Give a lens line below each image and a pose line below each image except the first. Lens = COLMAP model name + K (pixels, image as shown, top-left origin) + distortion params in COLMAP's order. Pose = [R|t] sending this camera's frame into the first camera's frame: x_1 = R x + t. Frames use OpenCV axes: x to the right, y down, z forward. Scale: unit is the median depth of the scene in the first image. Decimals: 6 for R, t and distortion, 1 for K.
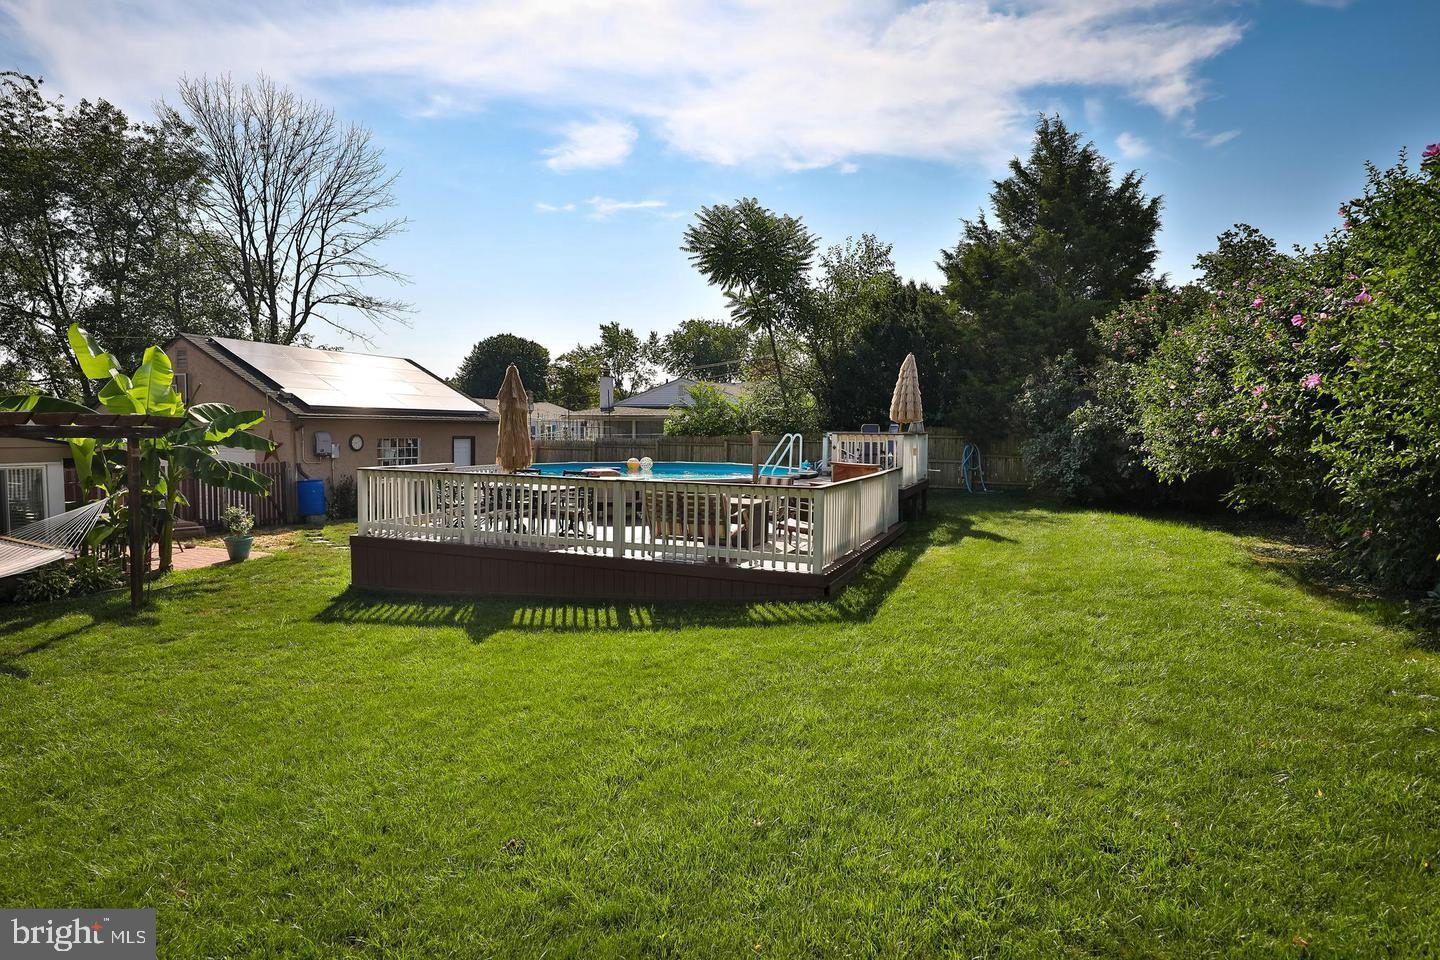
lens RADIAL K [[809.9, 0, 717.4], [0, 809.9, 480.9], [0, 0, 1]] dist [-0.001139, -0.002482]
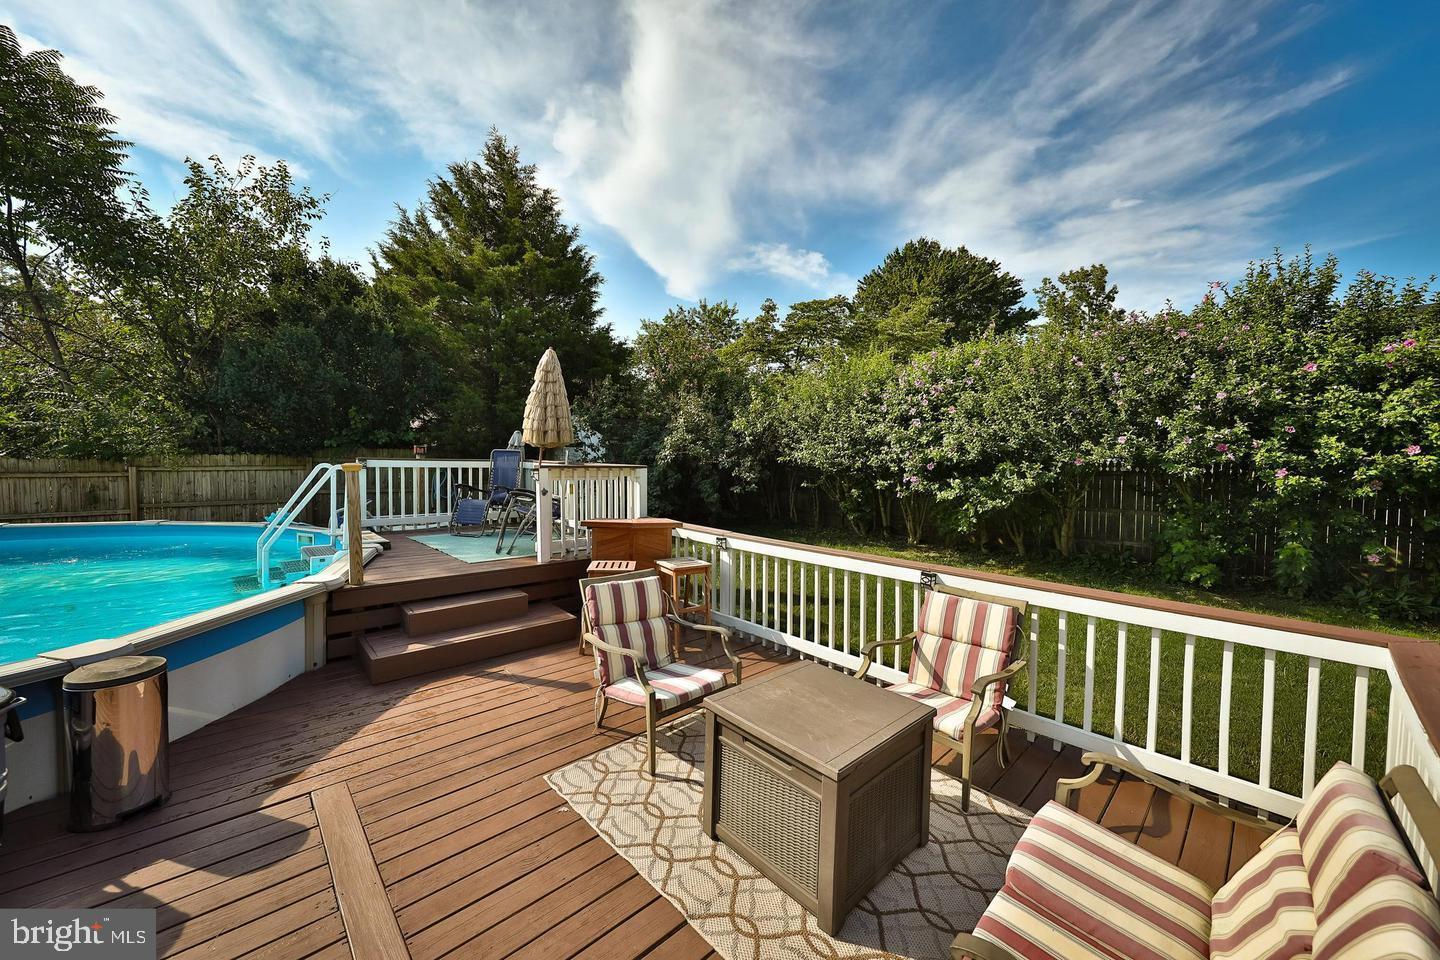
lens RADIAL K [[531.5, 0, 725.6], [0, 531.5, 477.3], [0, 0, 1]] dist [0.003381, -0.000853]
pose [[0.392011, -0.043594, 0.918927, -0.077277], [0.043558, 0.998636, 0.028794, -0.032934], [-0.918929, 0.028739, 0.393375, 0.411043]]
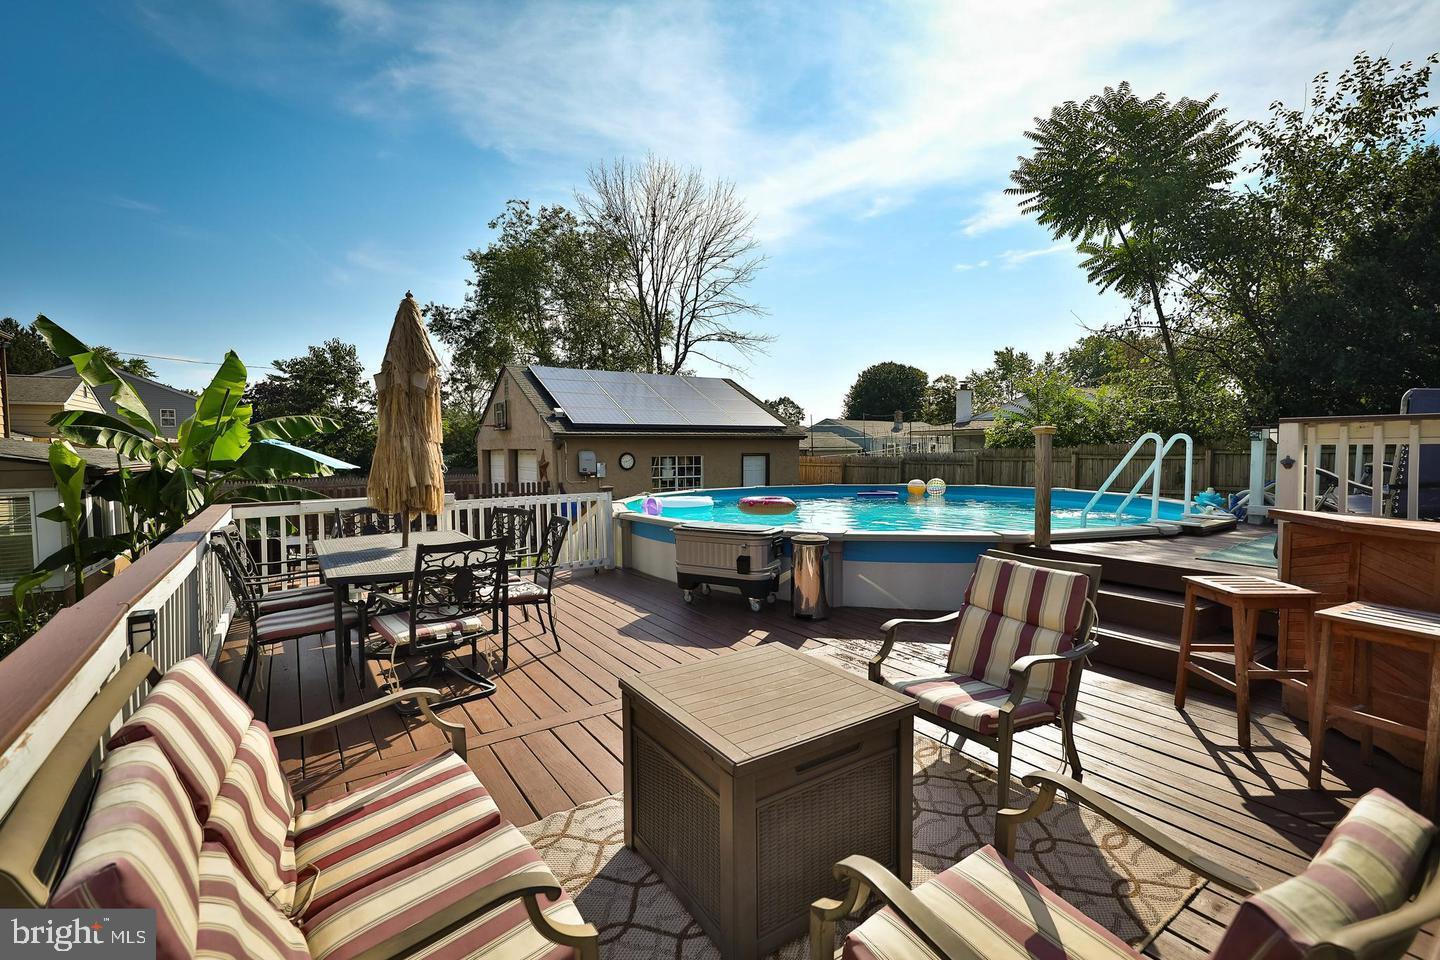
lens RADIAL K [[632.5, 0, 720.6], [0, 632.5, 474.4], [0, 0, 1]] dist [0.010160, -0.003534]
pose [[0.841058, 0.003114, -0.540937, 0.046291], [-0.015323, 0.999719, -0.018071, -0.017059], [0.540729, 0.023488, 0.840869, 0.365051]]
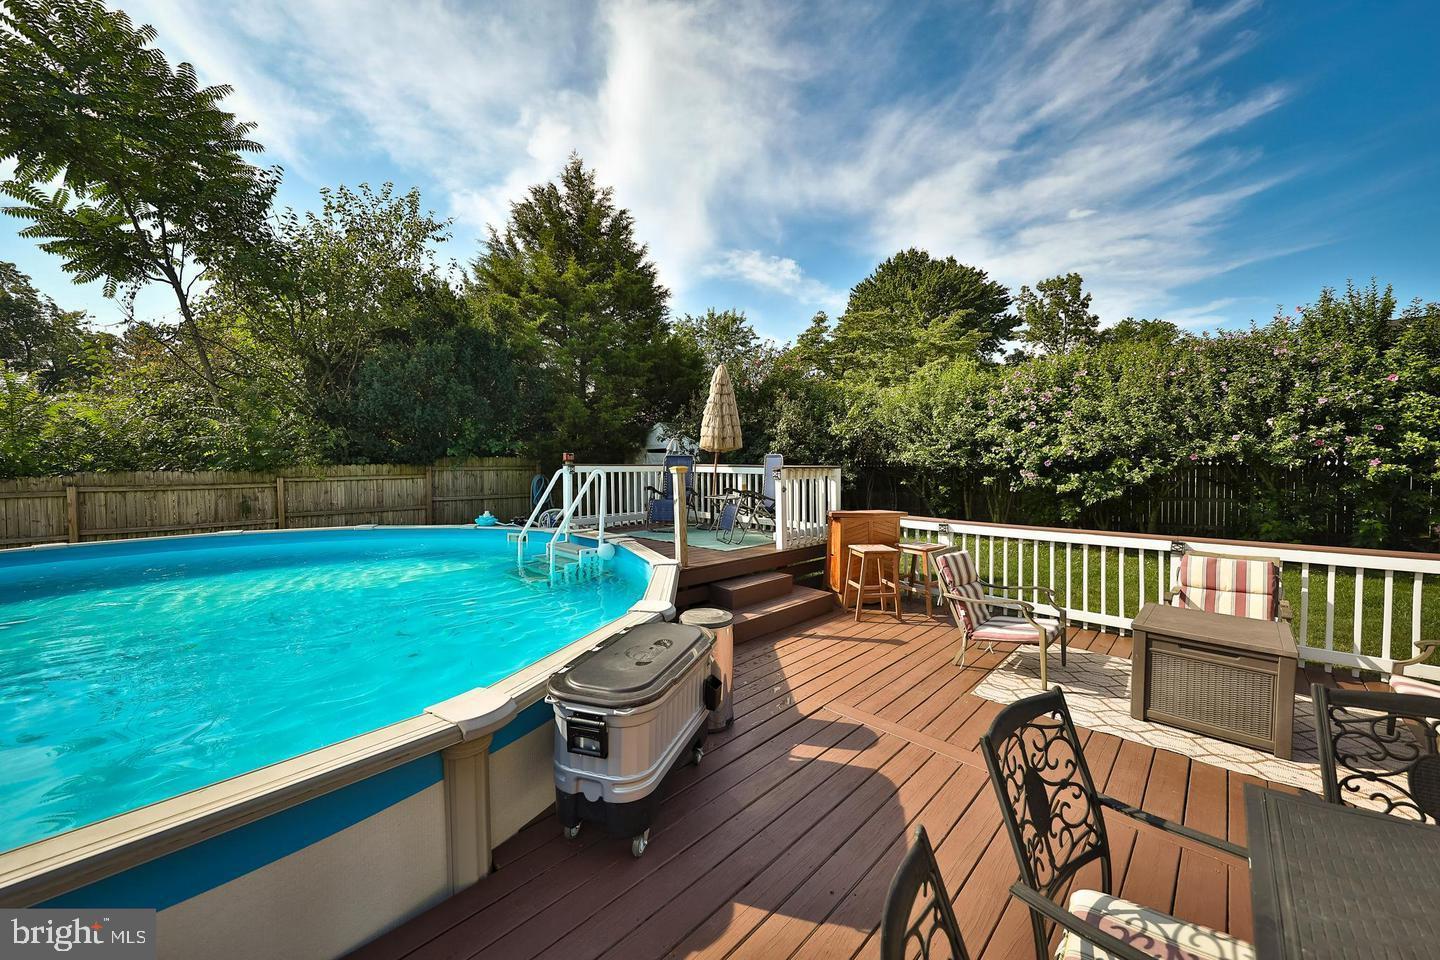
lens RADIAL K [[531.5, 0, 723.9], [0, 531.5, 476.4], [0, 0, 1]] dist [0.003381, -0.000853]
pose [[0.342611, -0.041351, 0.938567, -0.149482], [0.061028, 0.997900, 0.021687, -0.037061], [-0.937493, 0.049849, 0.344415, 0.495915]]
